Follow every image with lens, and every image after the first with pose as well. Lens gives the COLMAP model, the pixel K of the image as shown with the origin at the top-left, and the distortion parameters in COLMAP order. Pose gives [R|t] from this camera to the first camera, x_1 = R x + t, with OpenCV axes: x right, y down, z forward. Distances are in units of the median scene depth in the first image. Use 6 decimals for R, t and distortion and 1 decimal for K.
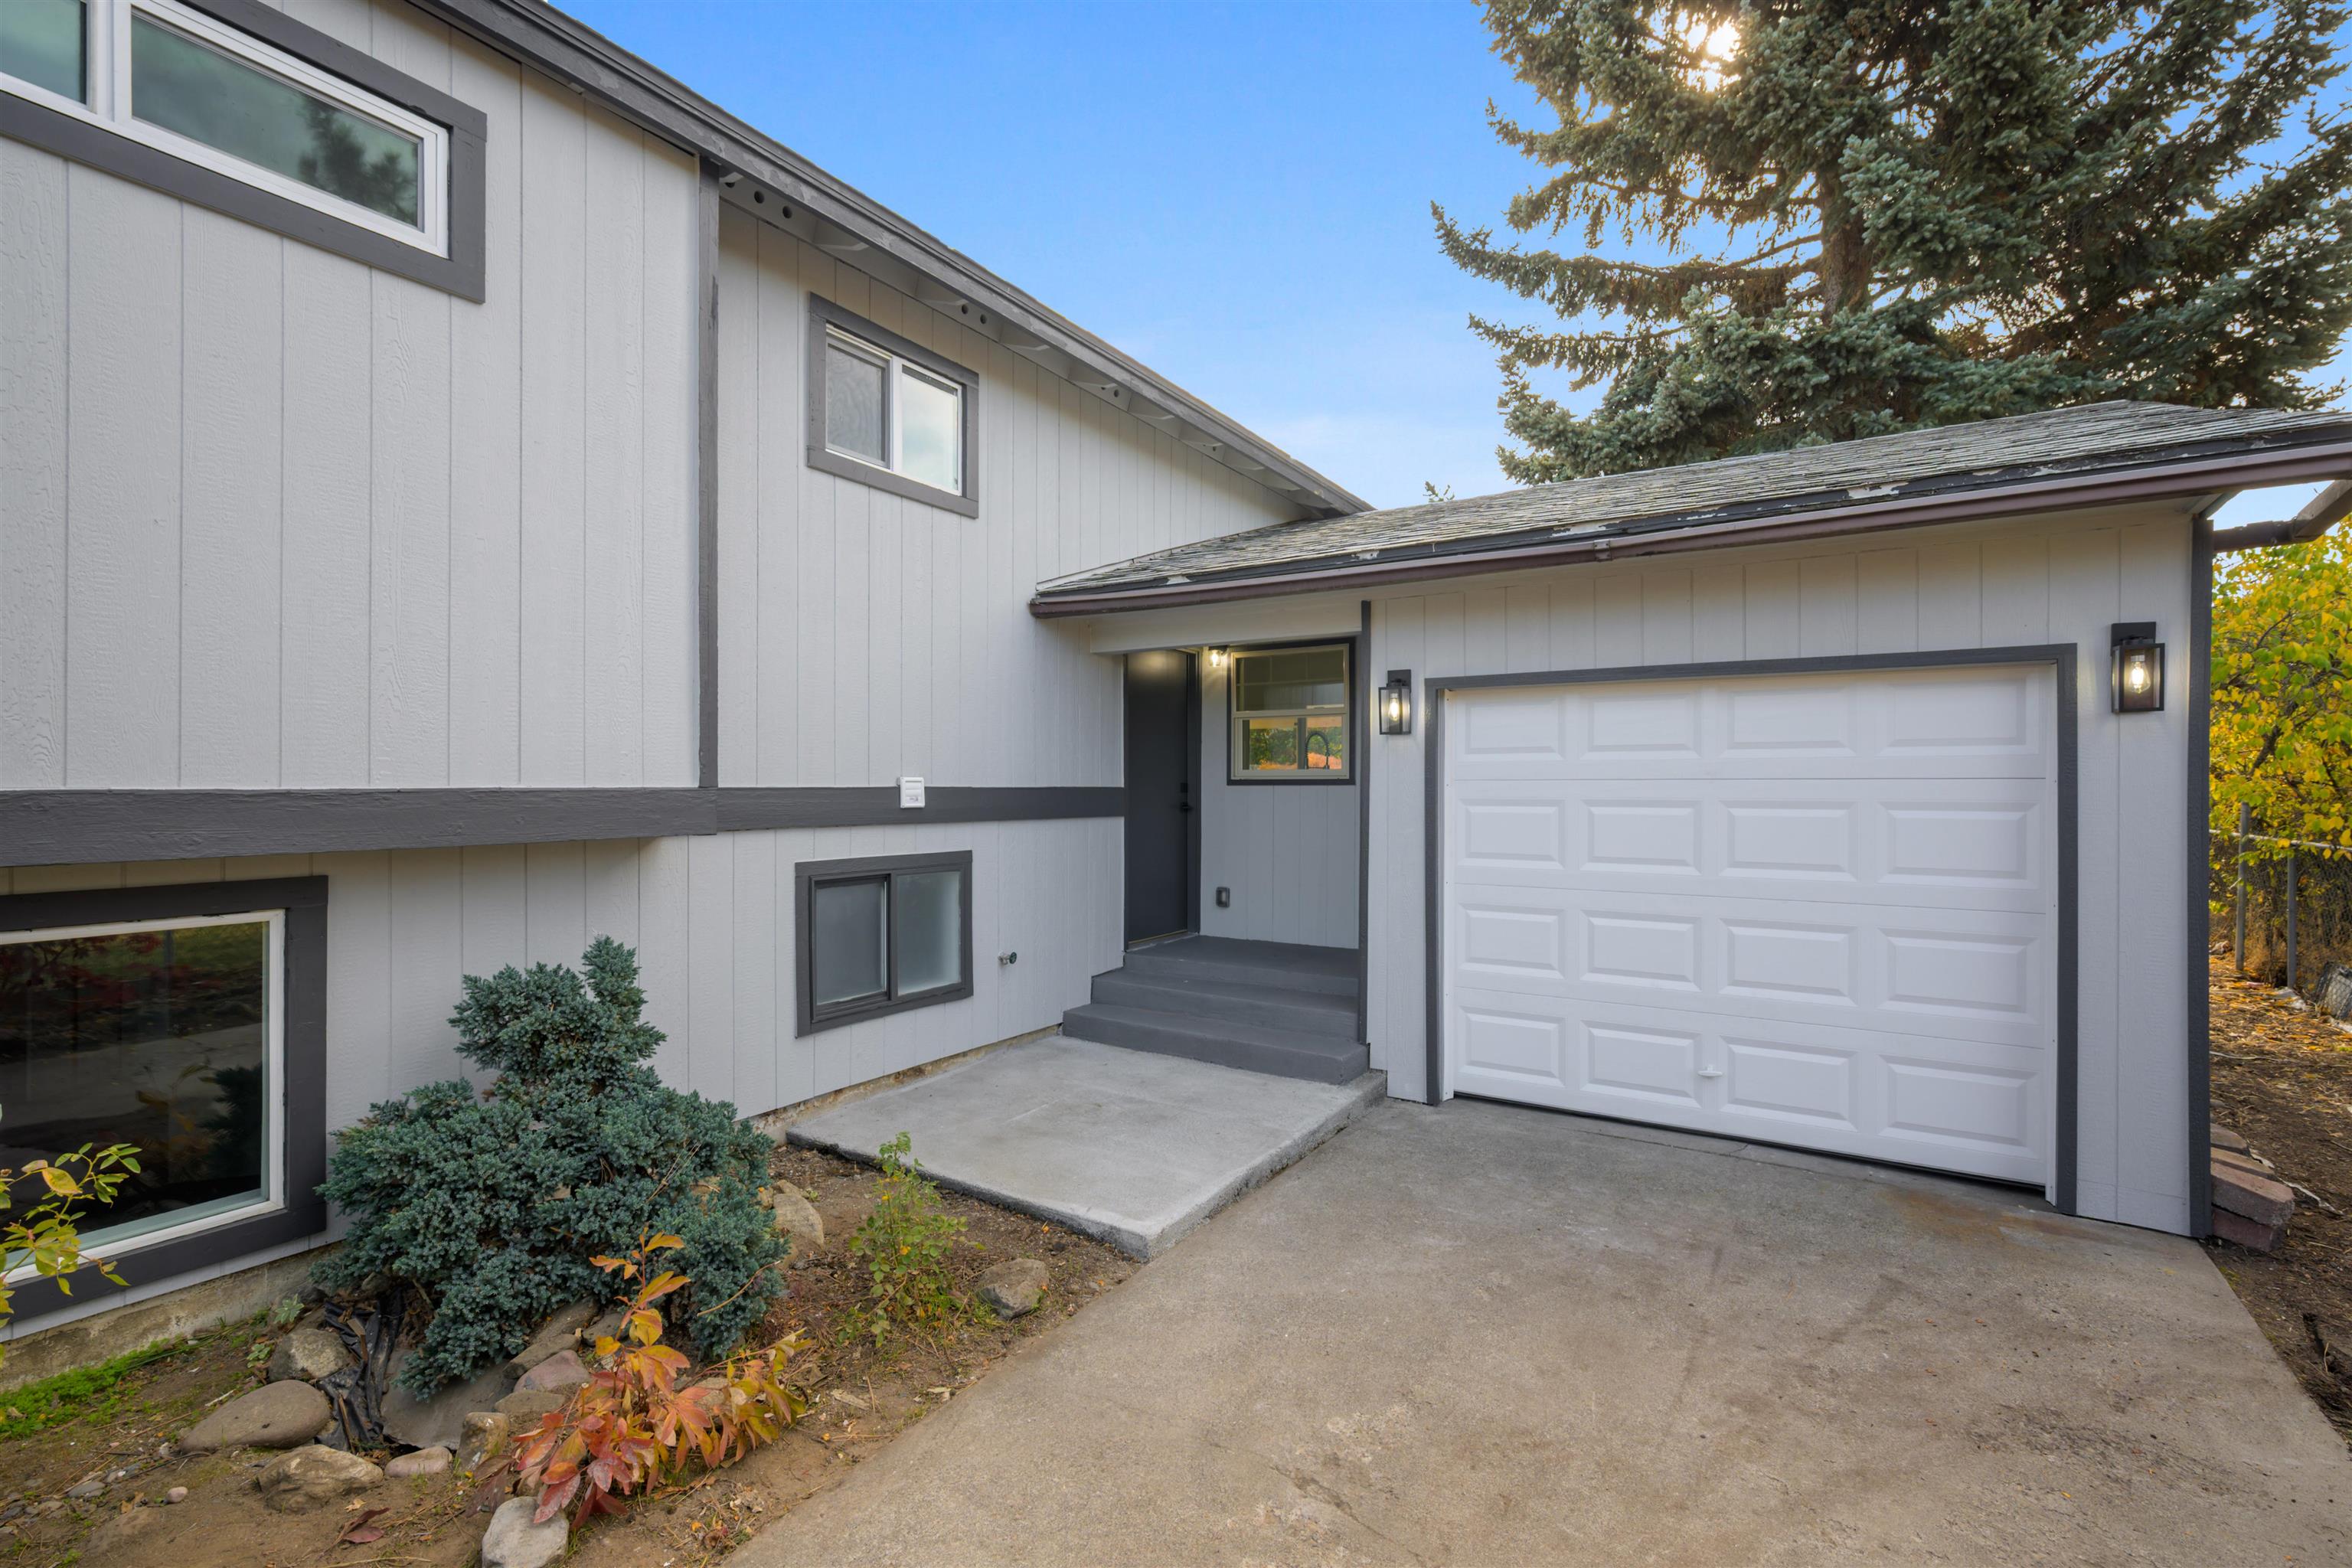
lens RADIAL K [[1038.5, 0, 1174.2], [0, 1038.5, 787.4], [0, 0, 1]] dist [0.000932, 0.000076]
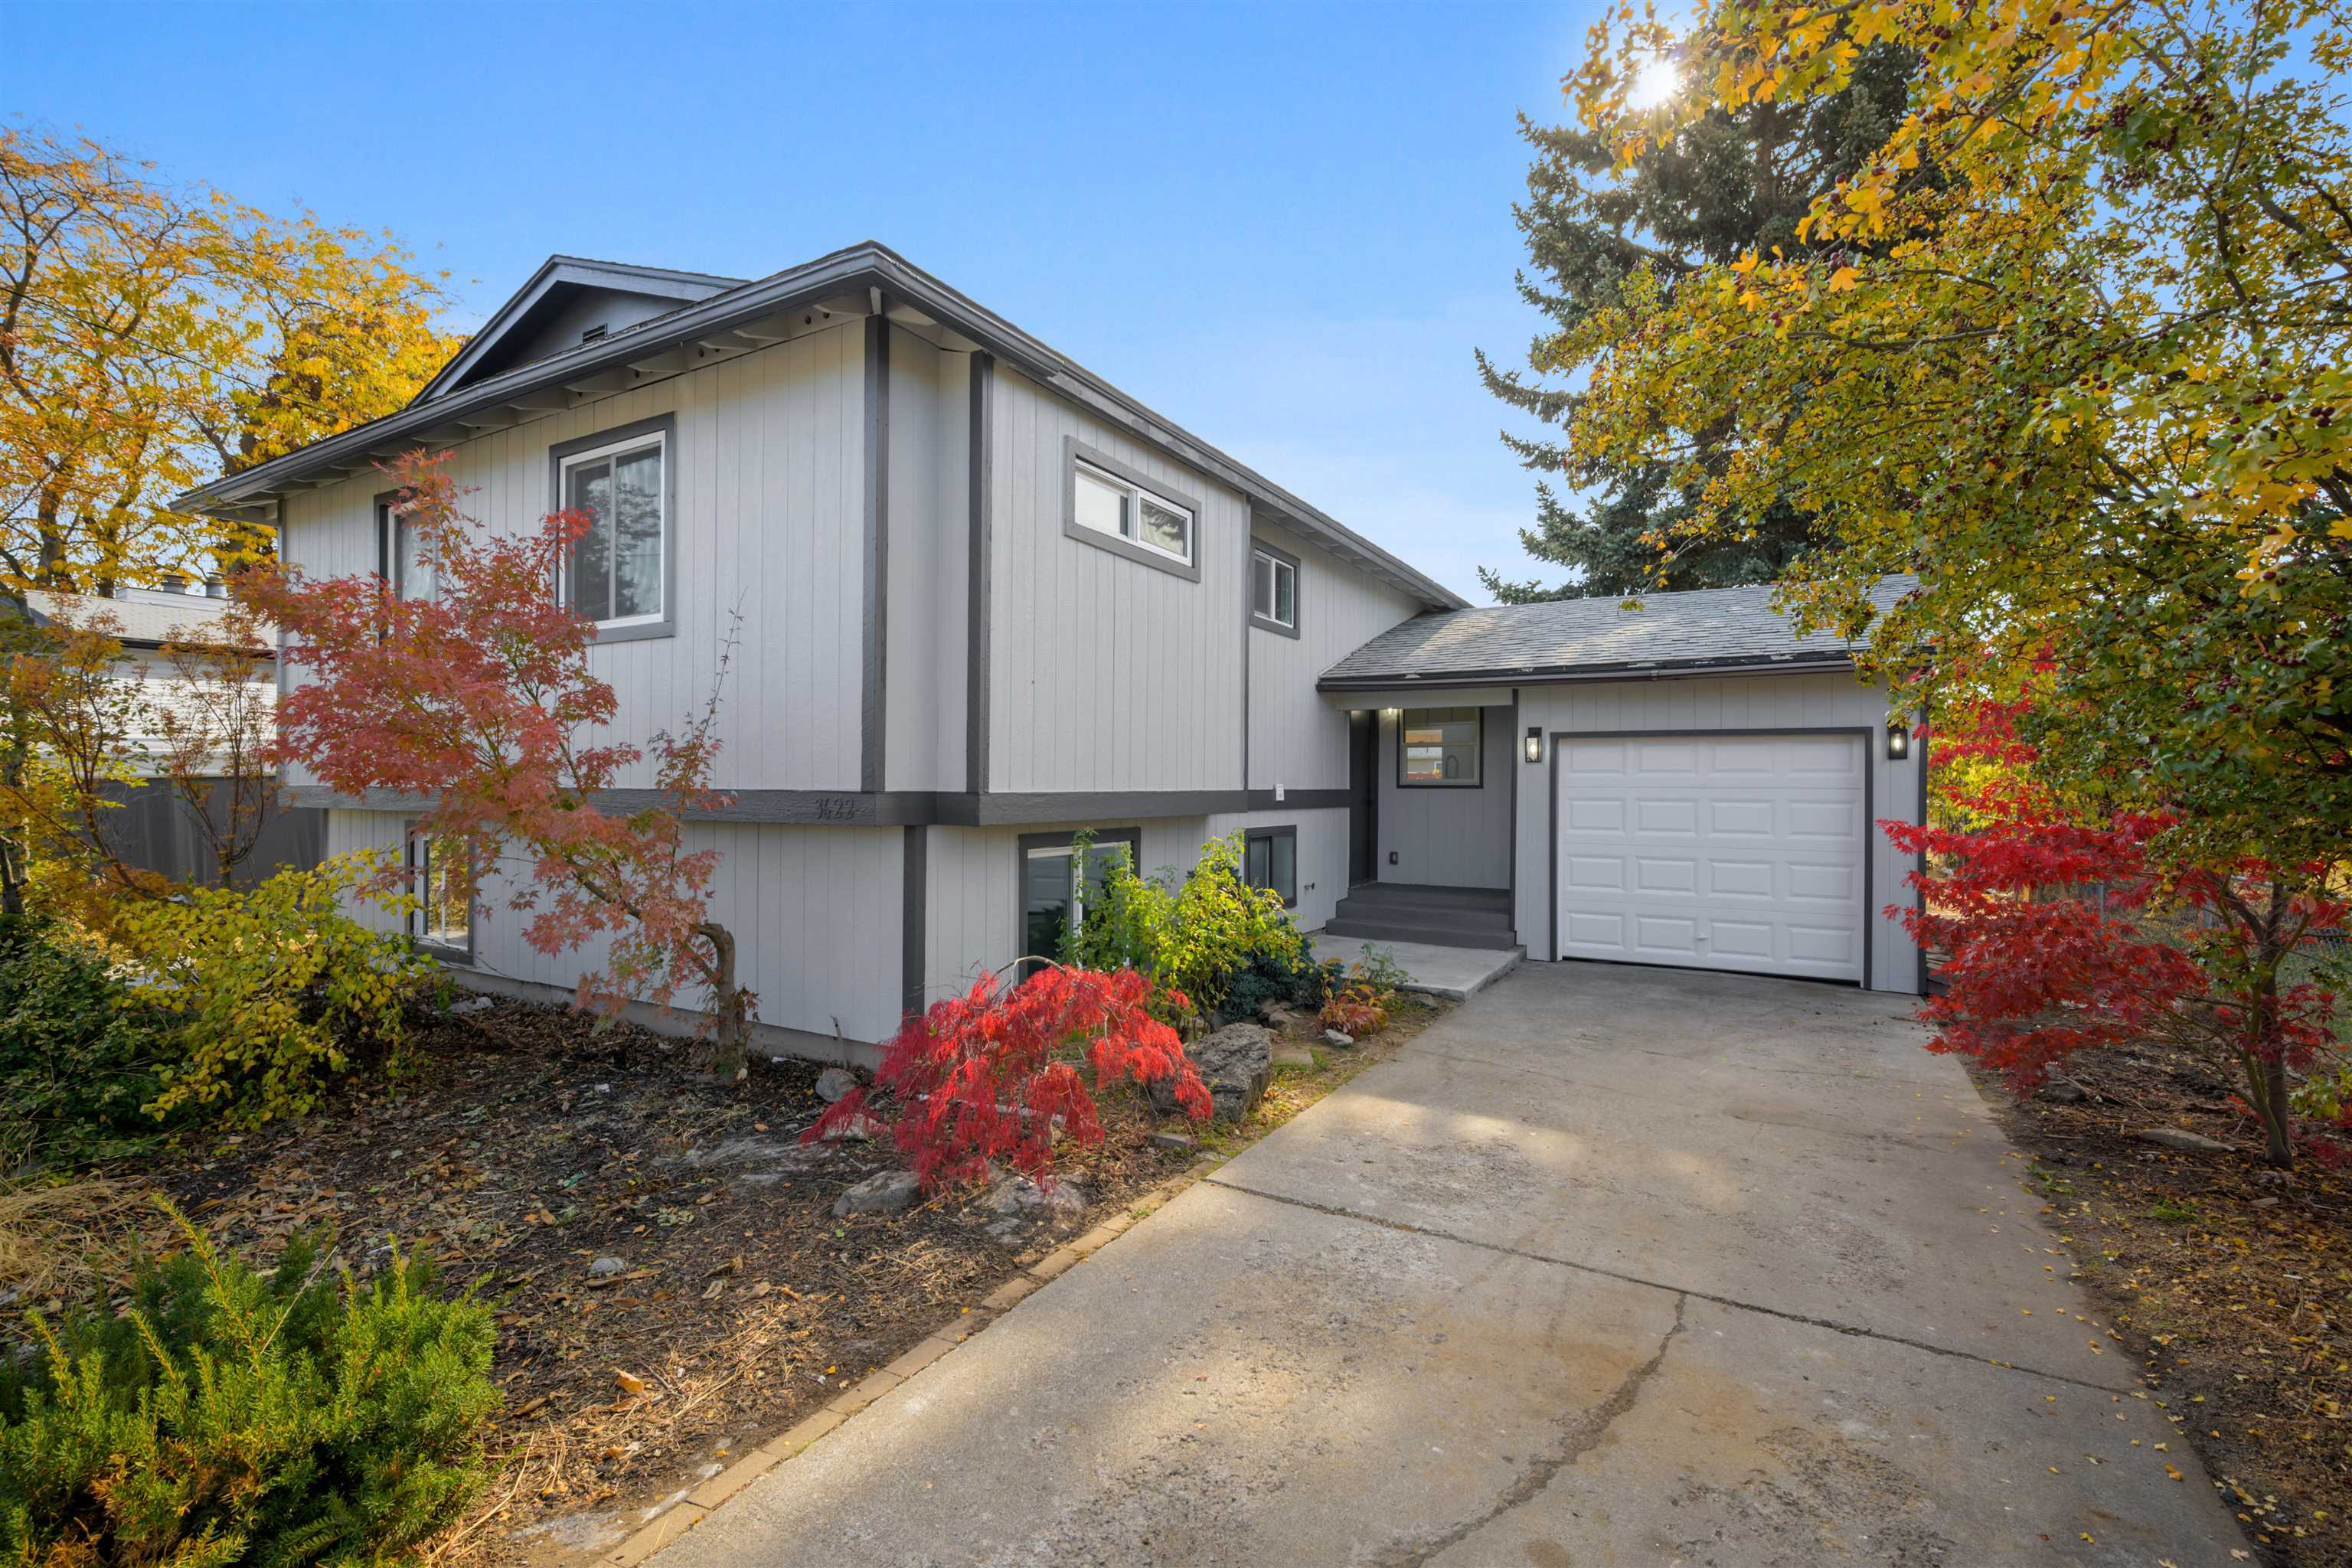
lens RADIAL K [[1038.5, 0, 1177.0], [0, 1038.5, 782.3], [0, 0, 1]] dist [0.000932, 0.000076]
pose [[0.998971, 0.004662, 0.045105, -0.490029], [-0.004583, 0.999988, -0.001850, -0.008575], [-0.045113, 0.001641, 0.998981, -0.794967]]
